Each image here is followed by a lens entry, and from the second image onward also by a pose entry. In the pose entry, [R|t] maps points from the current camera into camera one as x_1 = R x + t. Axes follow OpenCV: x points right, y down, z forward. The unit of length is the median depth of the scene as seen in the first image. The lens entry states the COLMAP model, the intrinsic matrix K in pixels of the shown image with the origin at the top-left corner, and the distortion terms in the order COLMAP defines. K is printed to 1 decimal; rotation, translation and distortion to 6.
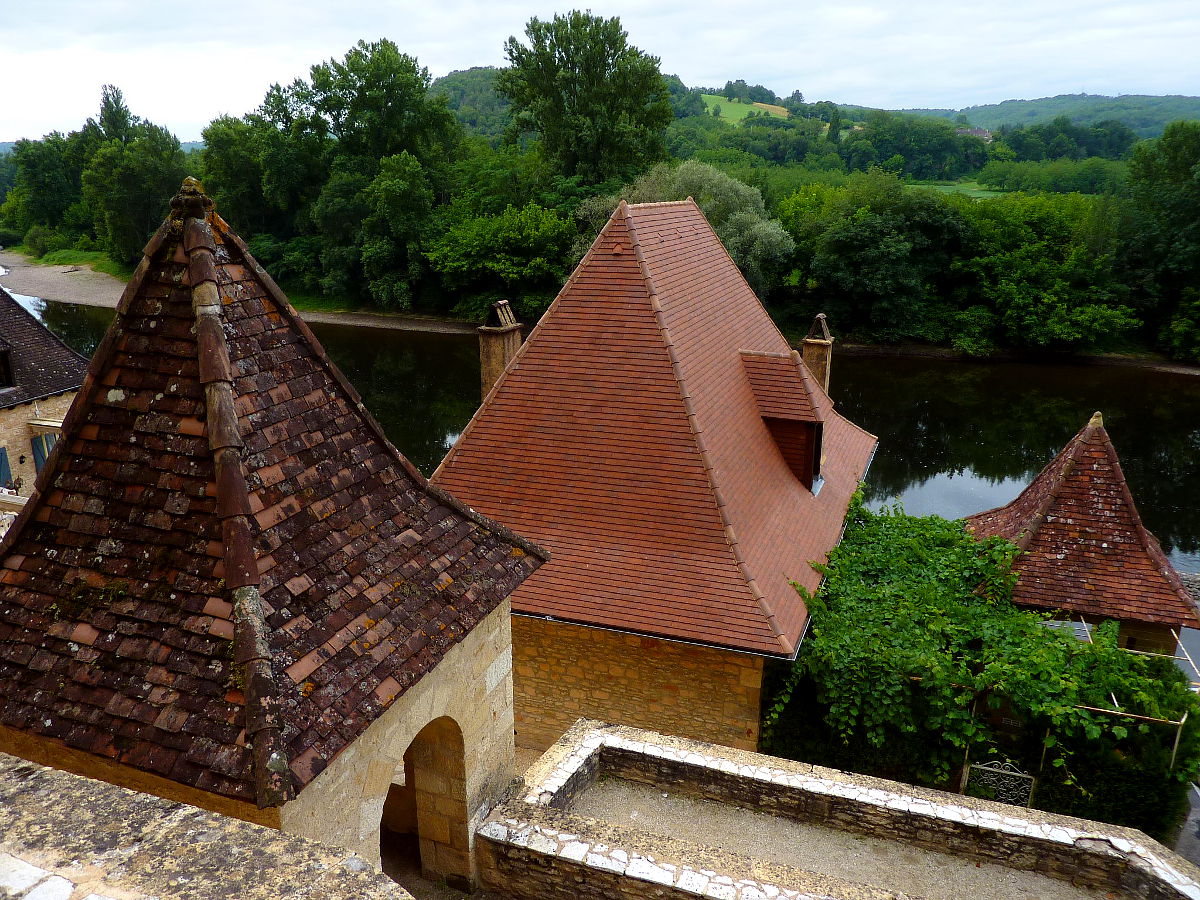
lens RADIAL K [[886.1, 0, 624.8], [0, 886.1, 451.7], [0, 0, 1]] dist [-0.002138, -0.002224]
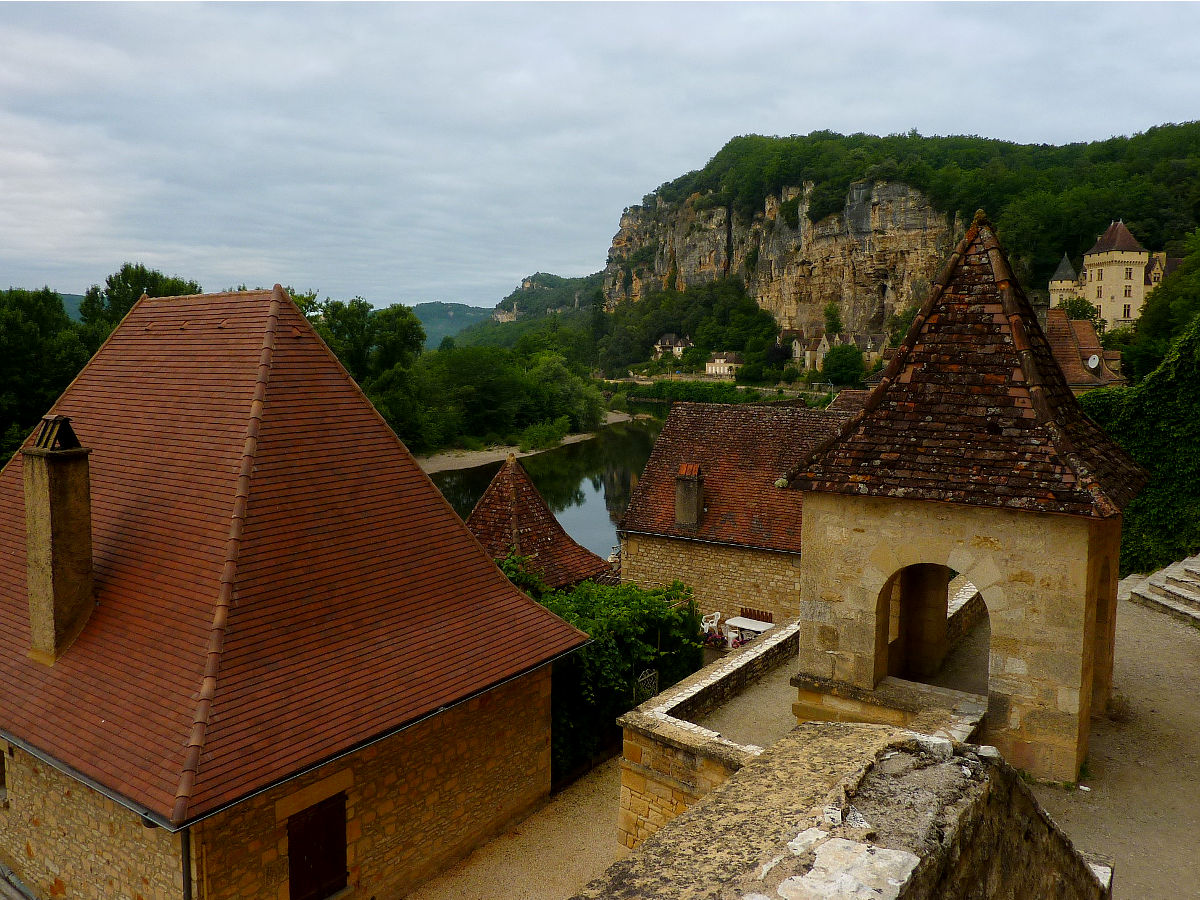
lens RADIAL K [[886.1, 0, 624.8], [0, 886.1, 451.7], [0, 0, 1]] dist [-0.002138, -0.002224]
pose [[0.260731, -0.105672, 0.959611, -0.883212], [0.287681, 0.957338, 0.027257, -0.037959], [-0.921553, 0.268955, 0.280007, 0.492826]]
